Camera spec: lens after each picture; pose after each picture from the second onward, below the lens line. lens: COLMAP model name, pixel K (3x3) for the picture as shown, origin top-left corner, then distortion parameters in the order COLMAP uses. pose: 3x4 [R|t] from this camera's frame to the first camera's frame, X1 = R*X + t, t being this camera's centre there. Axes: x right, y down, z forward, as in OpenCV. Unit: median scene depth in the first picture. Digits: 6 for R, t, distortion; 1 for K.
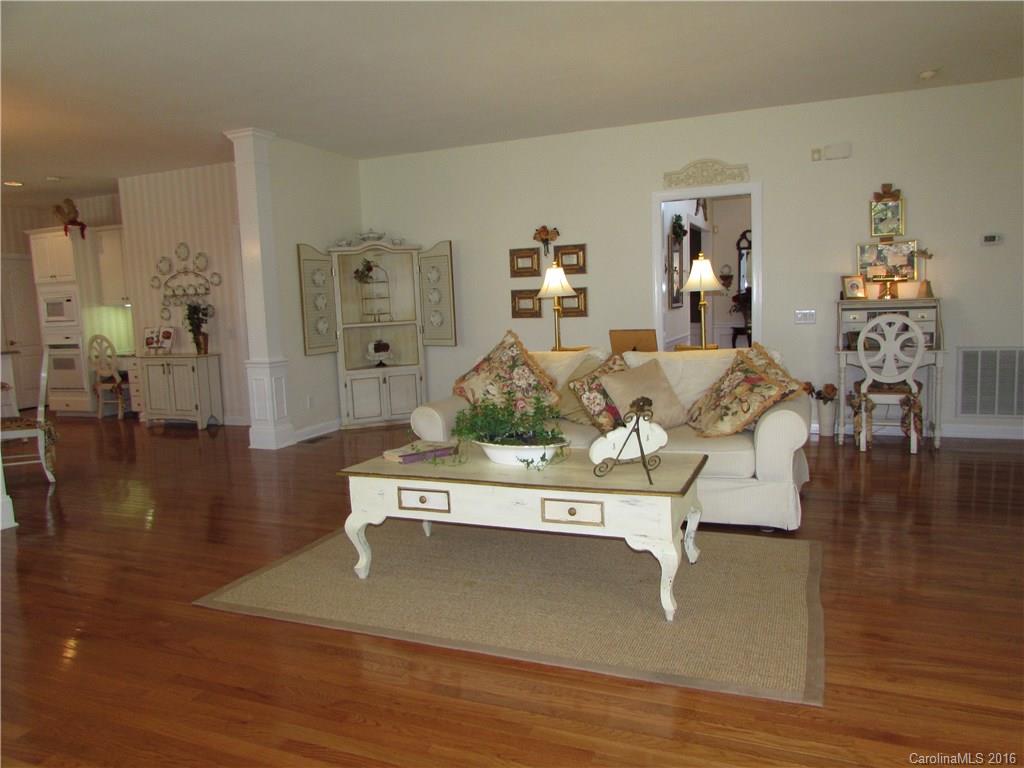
lens RADIAL K [[722.5, 0, 512.0], [0, 722.5, 384.0], [0, 0, 1]] dist [-0.034023, 0.003323]
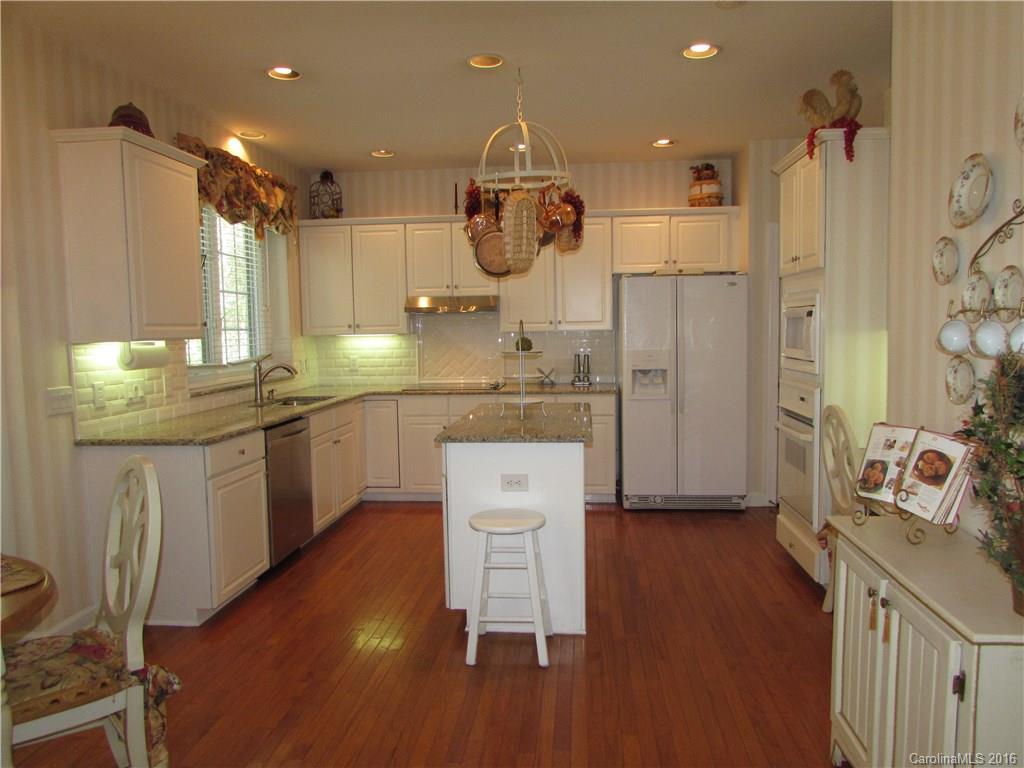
lens RADIAL K [[722.5, 0, 512.0], [0, 722.5, 384.0], [0, 0, 1]] dist [-0.034023, 0.003323]
pose [[0.290399, 0.105606, -0.951060, -0.288024], [-0.096420, 0.992062, 0.080718, -0.102012], [0.952036, 0.068261, 0.298276, 0.777634]]
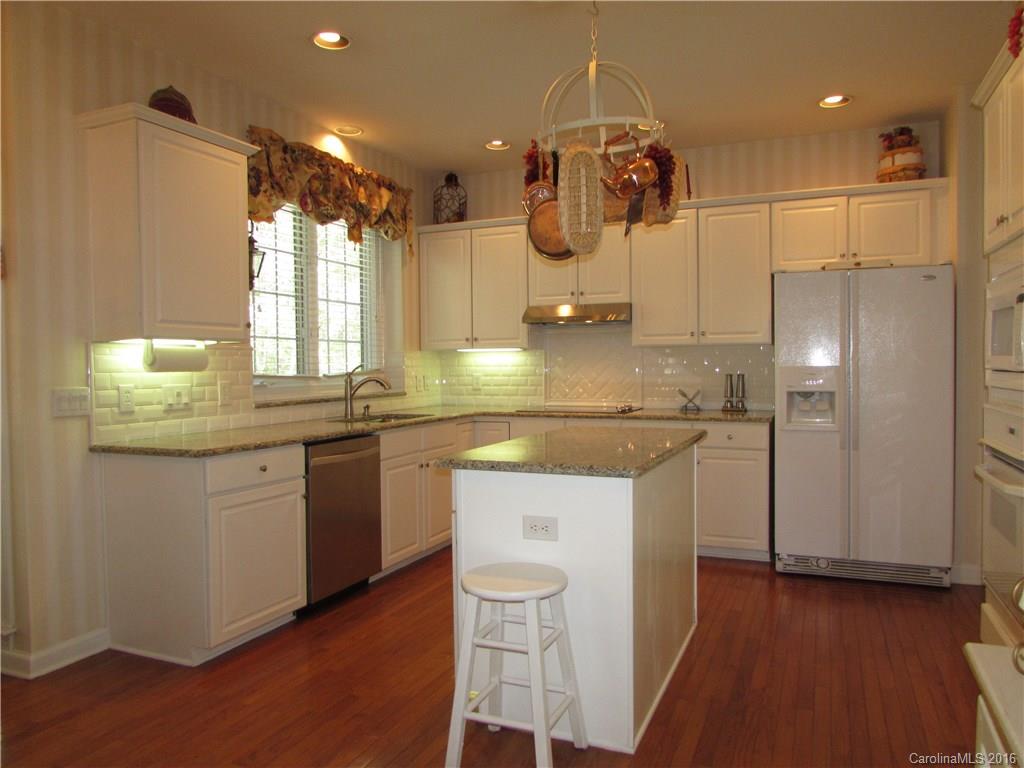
lens RADIAL K [[722.5, 0, 512.0], [0, 722.5, 384.0], [0, 0, 1]] dist [-0.034023, 0.003323]
pose [[-0.013390, 0.063844, -0.997870, -0.378989], [-0.097619, 0.993109, 0.064849, -0.091054], [0.995134, 0.098280, -0.007065, 0.892918]]
